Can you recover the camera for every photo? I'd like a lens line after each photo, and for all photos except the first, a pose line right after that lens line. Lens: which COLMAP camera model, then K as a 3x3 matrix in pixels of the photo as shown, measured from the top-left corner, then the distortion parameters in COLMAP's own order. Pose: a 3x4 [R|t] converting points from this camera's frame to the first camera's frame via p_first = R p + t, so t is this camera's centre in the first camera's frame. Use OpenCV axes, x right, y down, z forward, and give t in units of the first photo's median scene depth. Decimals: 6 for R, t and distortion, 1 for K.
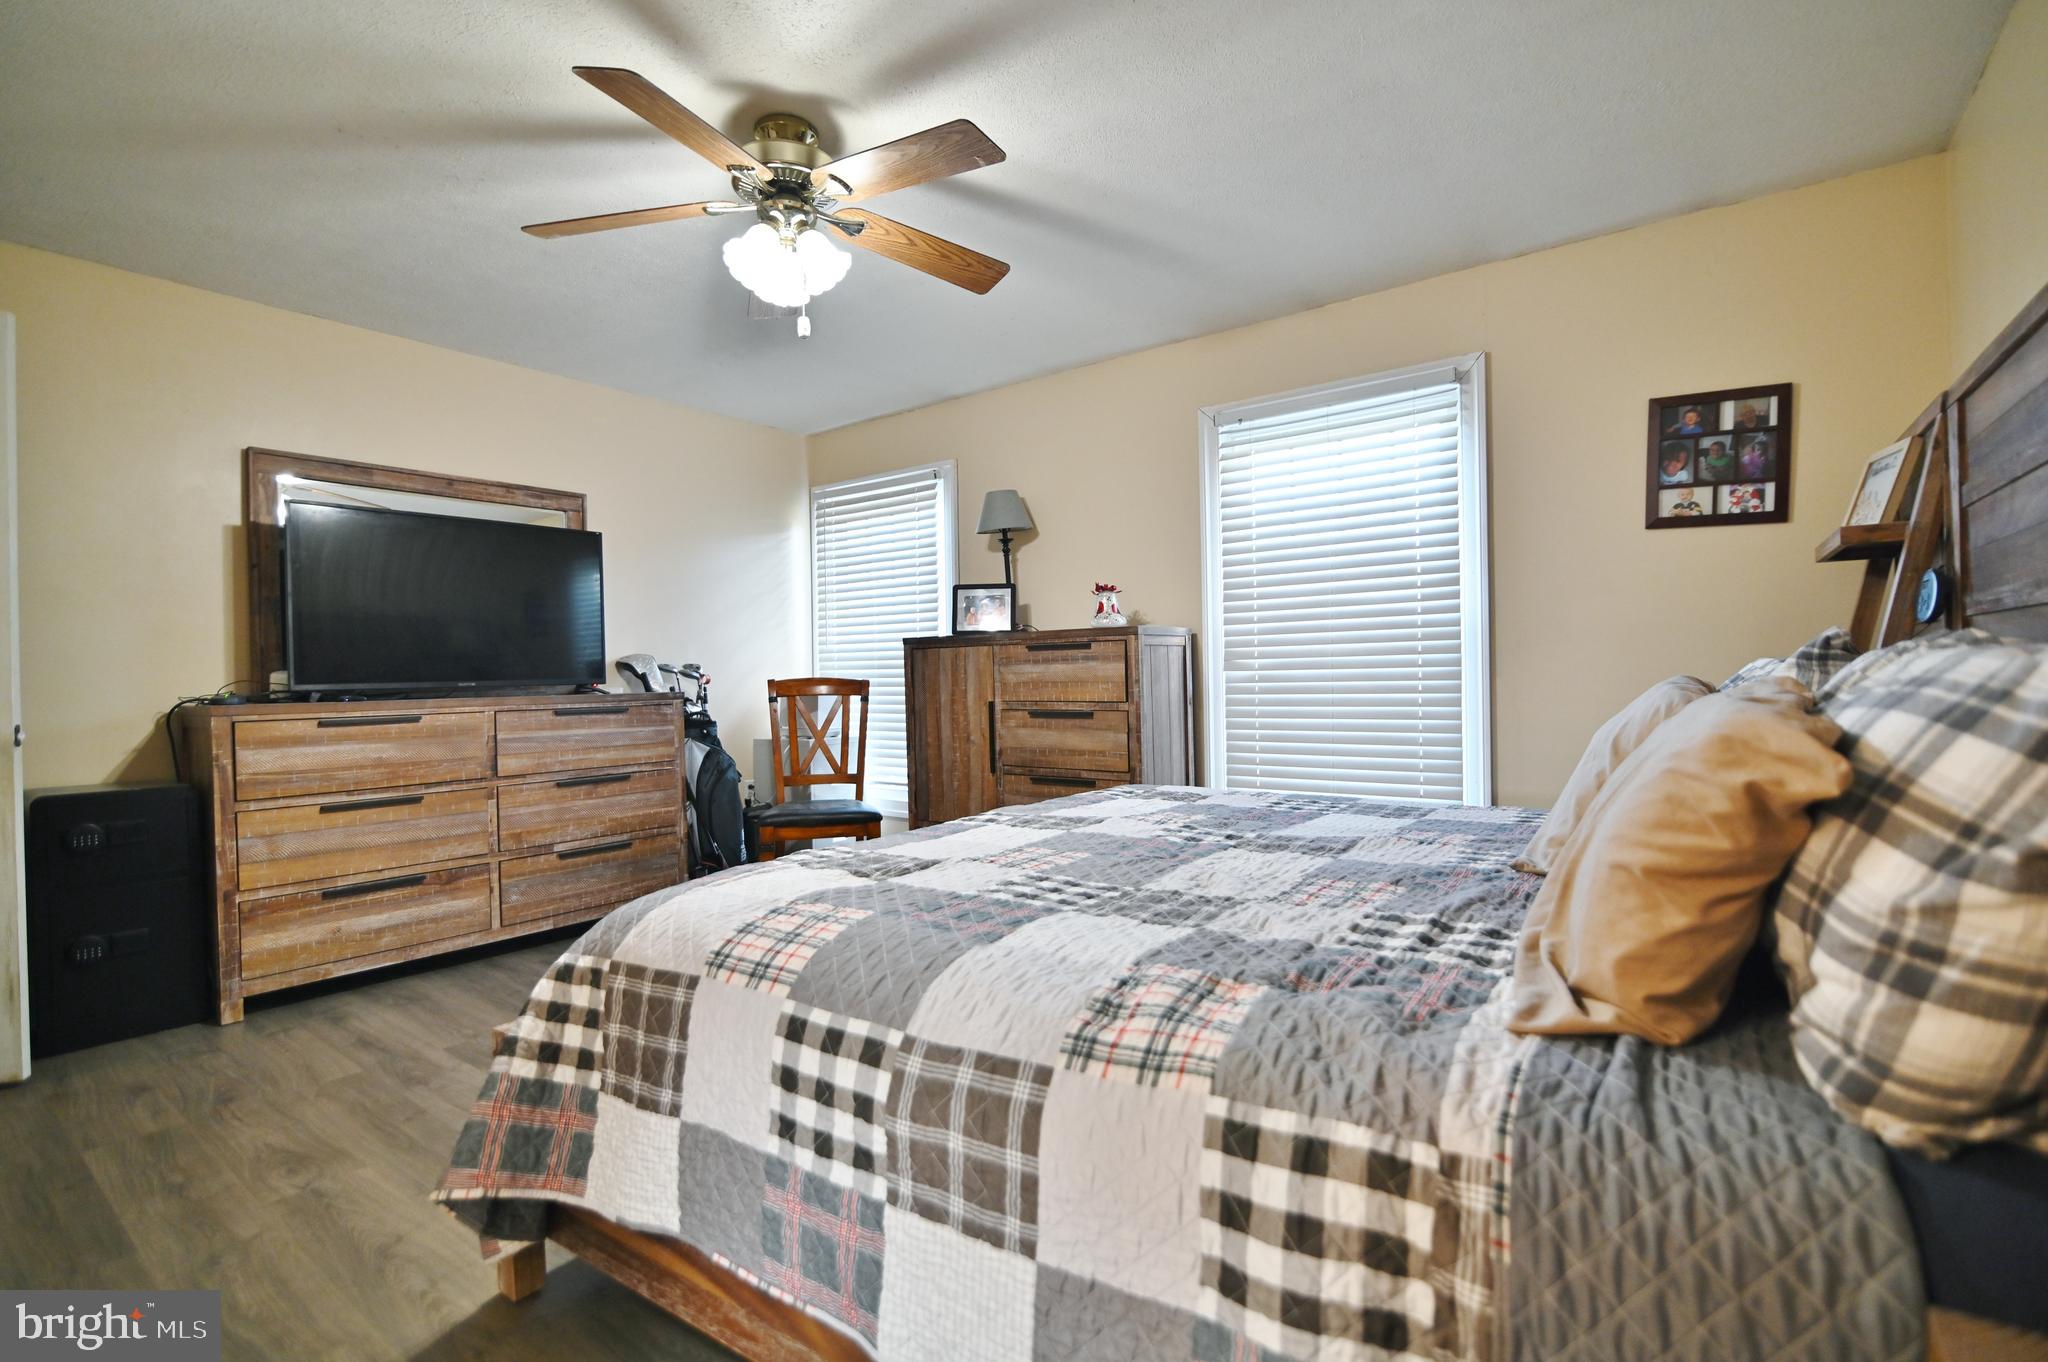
lens RADIAL K [[956.7, 0, 1013.0], [0, 956.7, 682.0], [0, 0, 1]] dist [-0.031961, 0.009331]
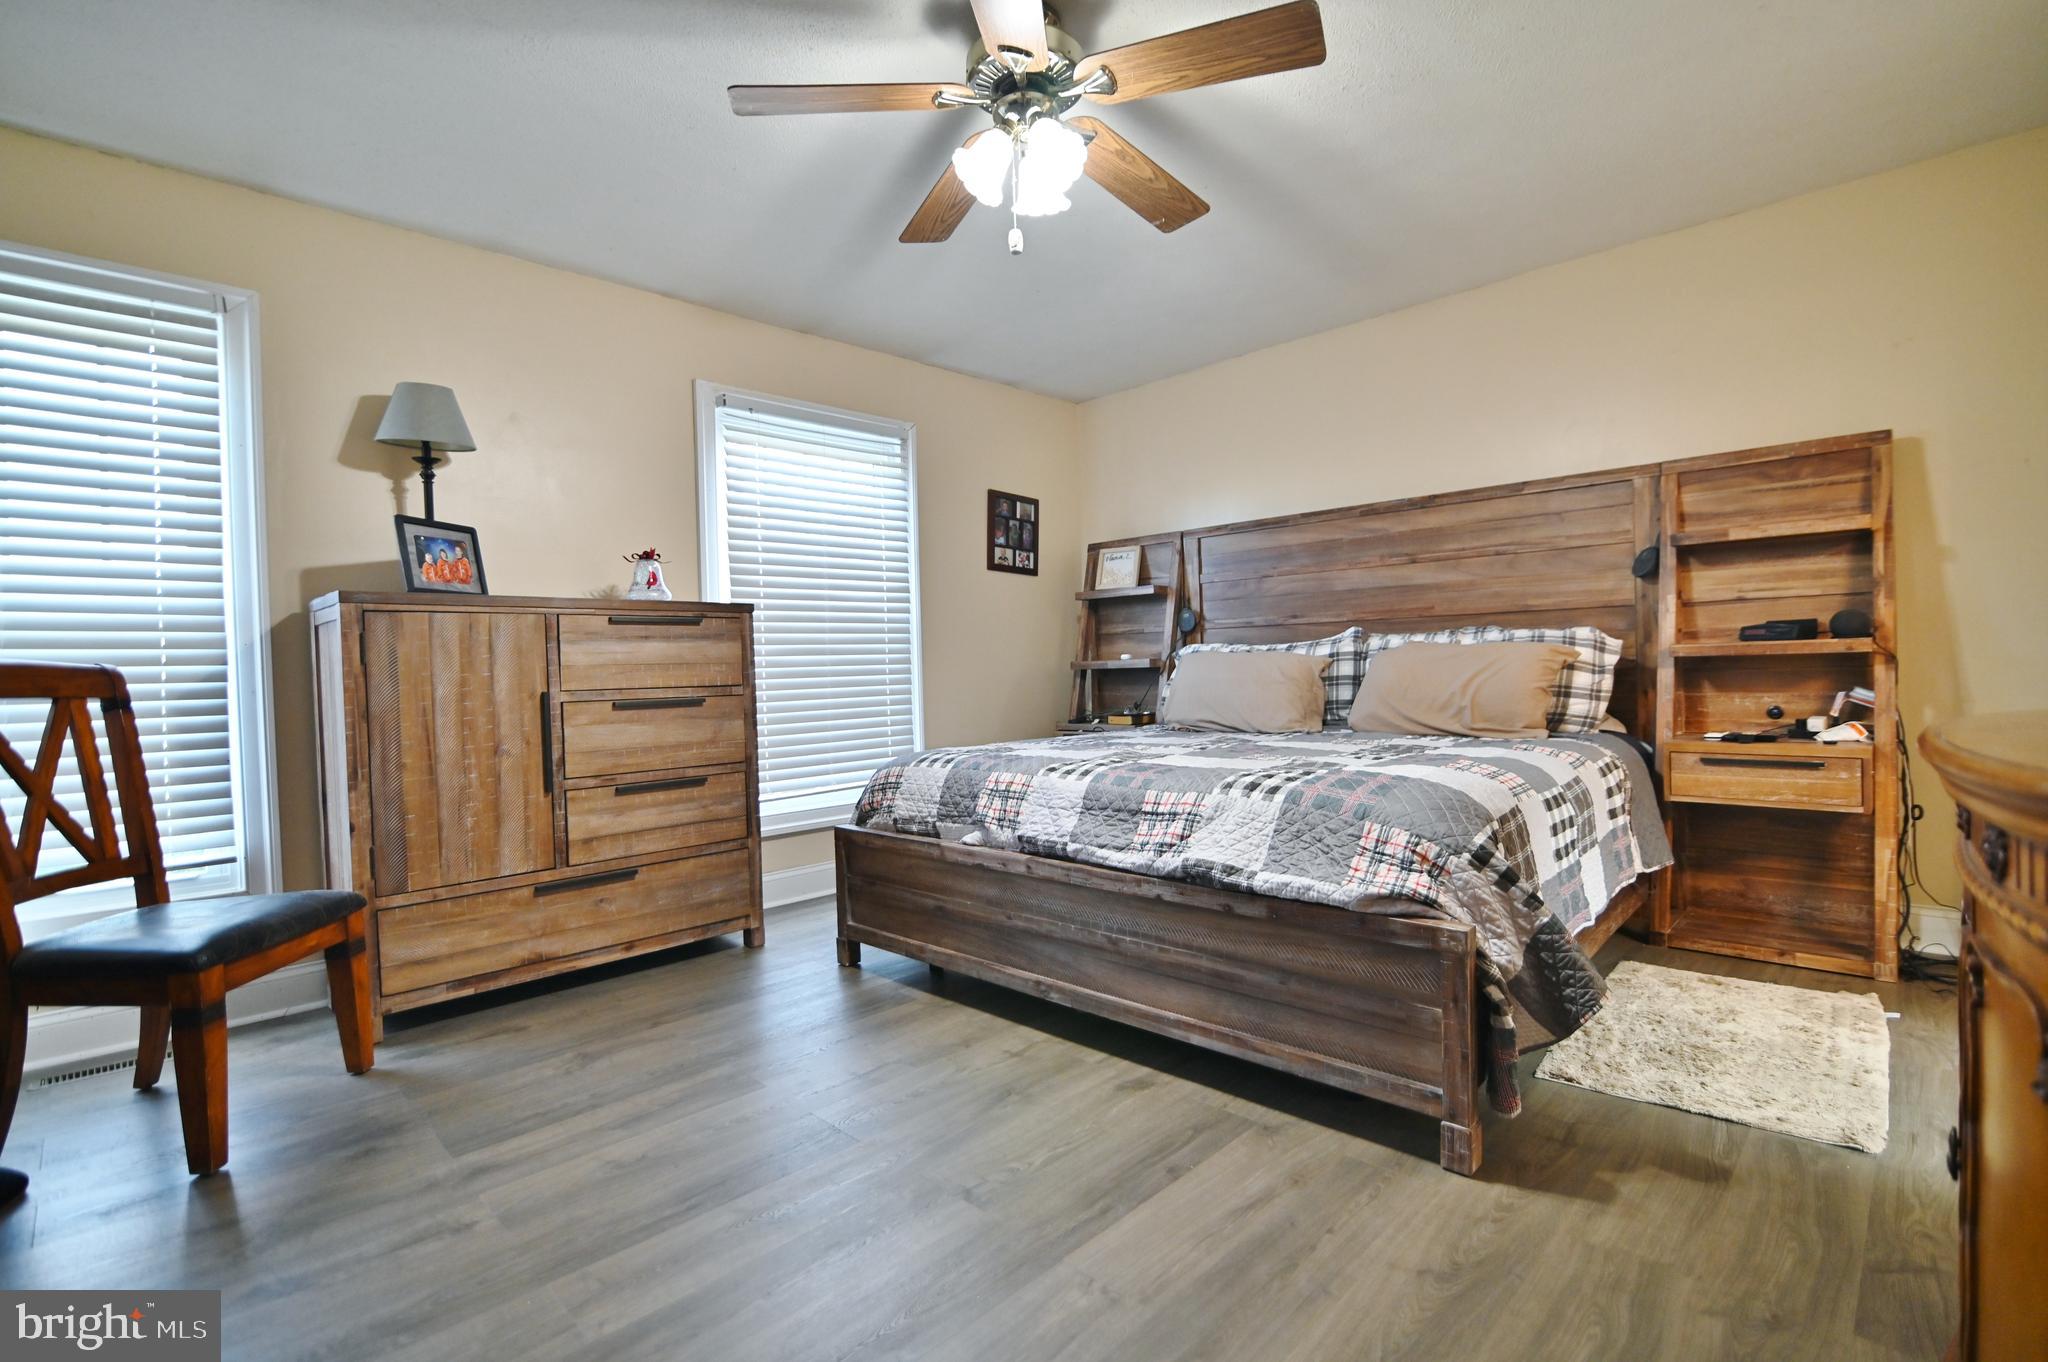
lens RADIAL K [[956.7, 0, 1013.0], [0, 956.7, 682.0], [0, 0, 1]] dist [-0.031961, 0.009331]
pose [[0.120039, -0.001443, 0.992768, -0.736834], [0.028982, 0.999578, -0.002052, 0.026024], [-0.992346, 0.029019, 0.120030, 0.610817]]
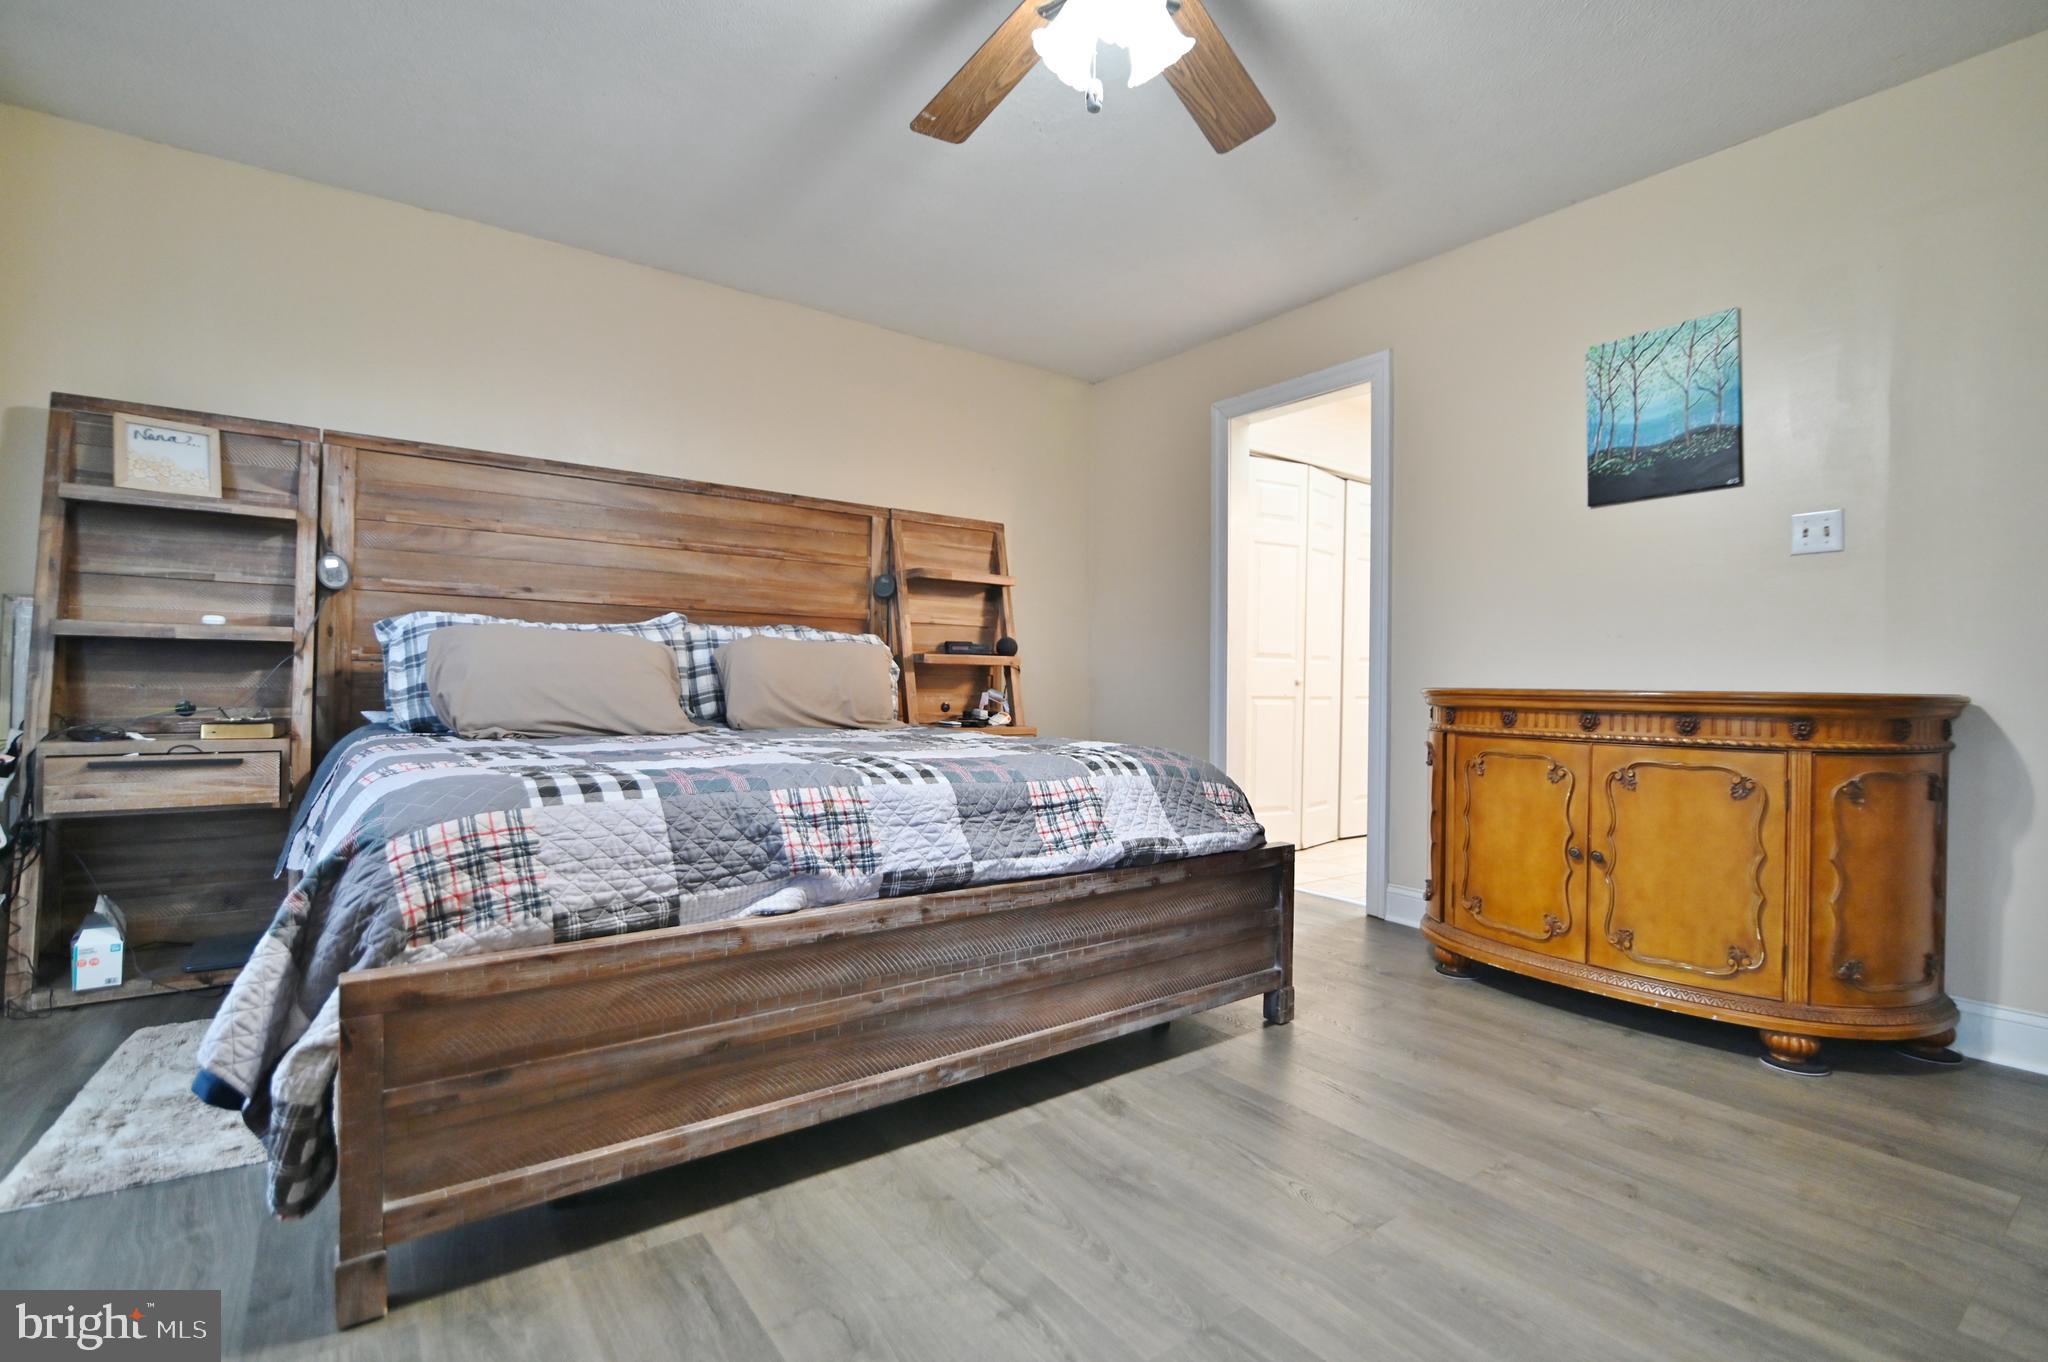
lens RADIAL K [[956.7, 0, 1013.0], [0, 956.7, 682.0], [0, 0, 1]] dist [-0.031961, 0.009331]
pose [[-0.969280, 0.001801, 0.245953, -0.213415], [0.000873, 0.999992, -0.003883, 0.044024], [-0.245958, -0.003549, -0.969274, 1.146269]]
